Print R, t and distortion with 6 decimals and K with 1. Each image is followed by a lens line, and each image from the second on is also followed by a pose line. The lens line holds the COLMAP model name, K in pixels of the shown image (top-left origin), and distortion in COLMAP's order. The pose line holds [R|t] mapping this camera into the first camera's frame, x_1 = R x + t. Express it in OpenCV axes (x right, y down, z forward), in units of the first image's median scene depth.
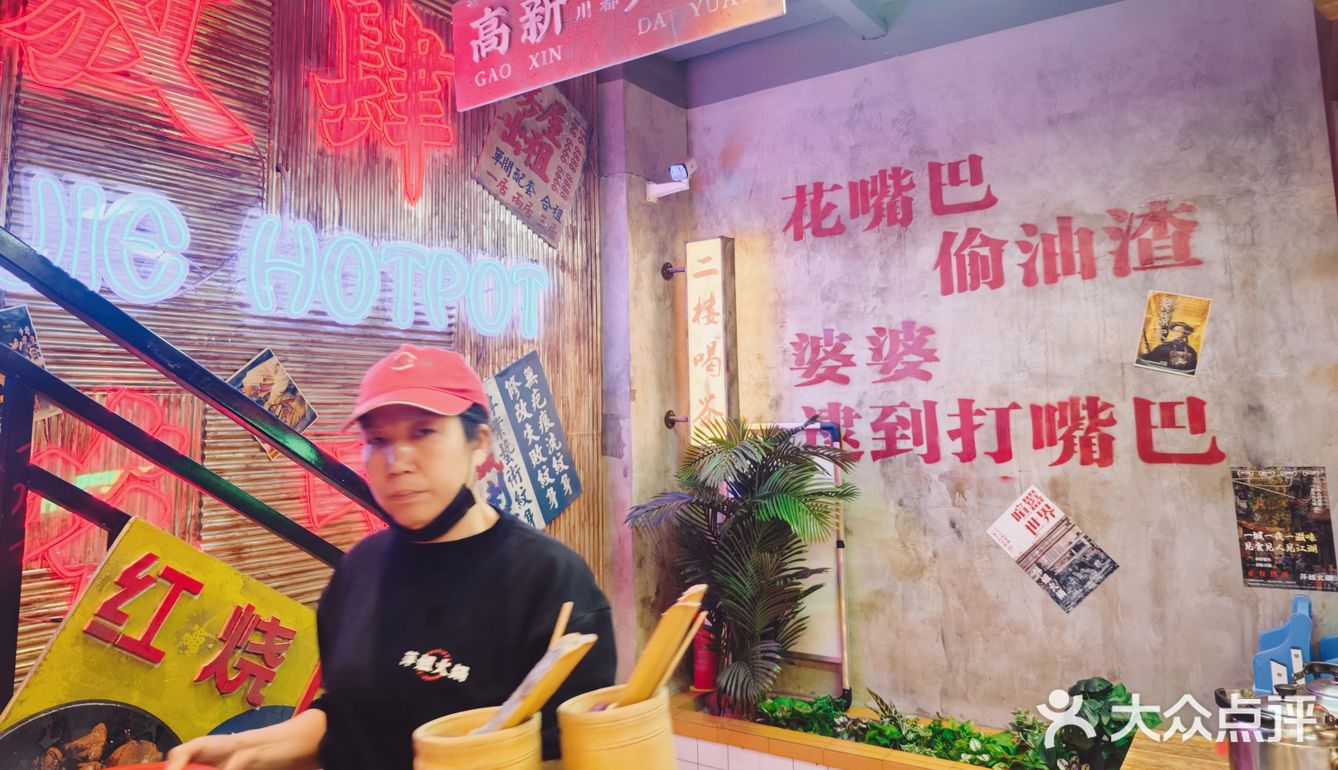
lens RADIAL K [[896.6, 0, 667.3], [0, 896.6, 300.0], [0, 0, 1]] dist [0.019344, -0.002750]
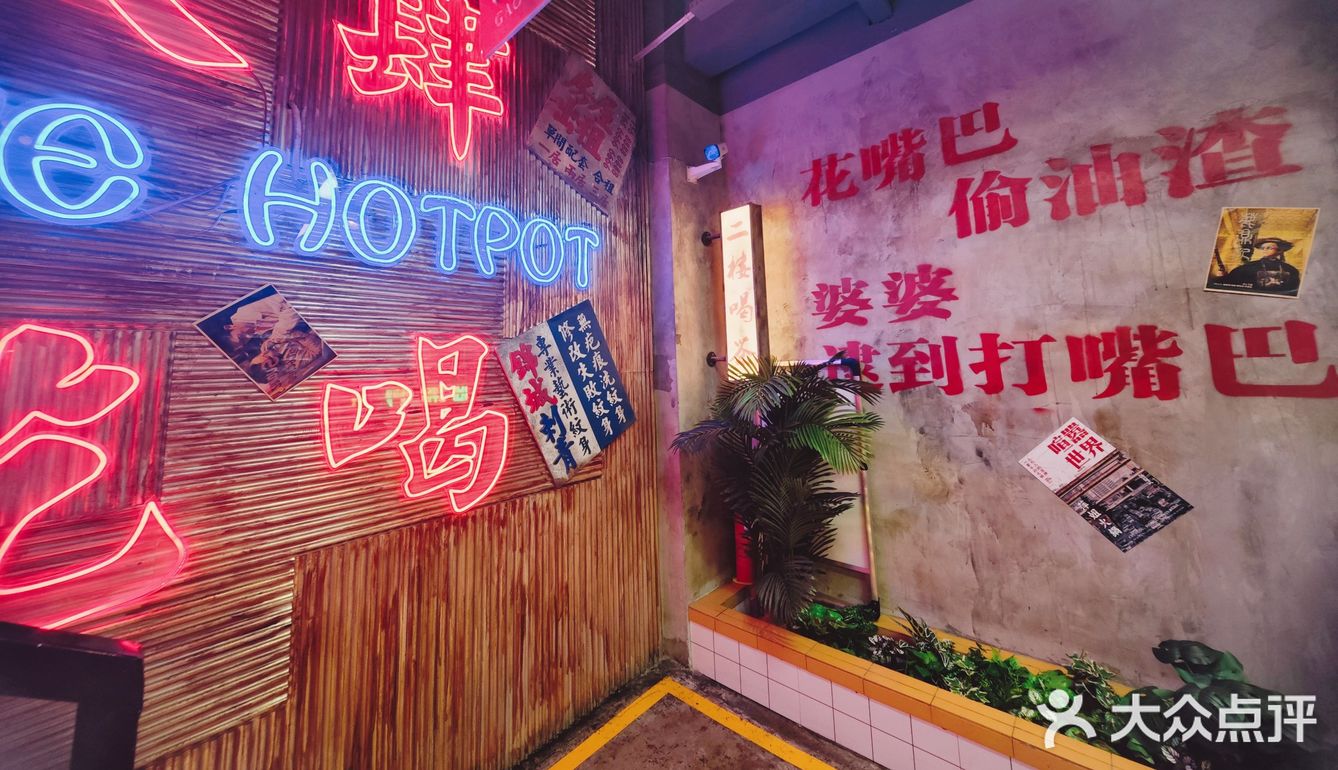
lens RADIAL K [[463.5, 0, 669.7], [0, 463.5, 306.8], [0, 0, 1]] dist [0.000948, 0.000180]
pose [[0.991946, -0.027704, -0.123594, 0.030661], [0.028803, 0.999560, 0.007117, 0.064461], [0.123342, -0.010619, 0.992307, 0.420001]]
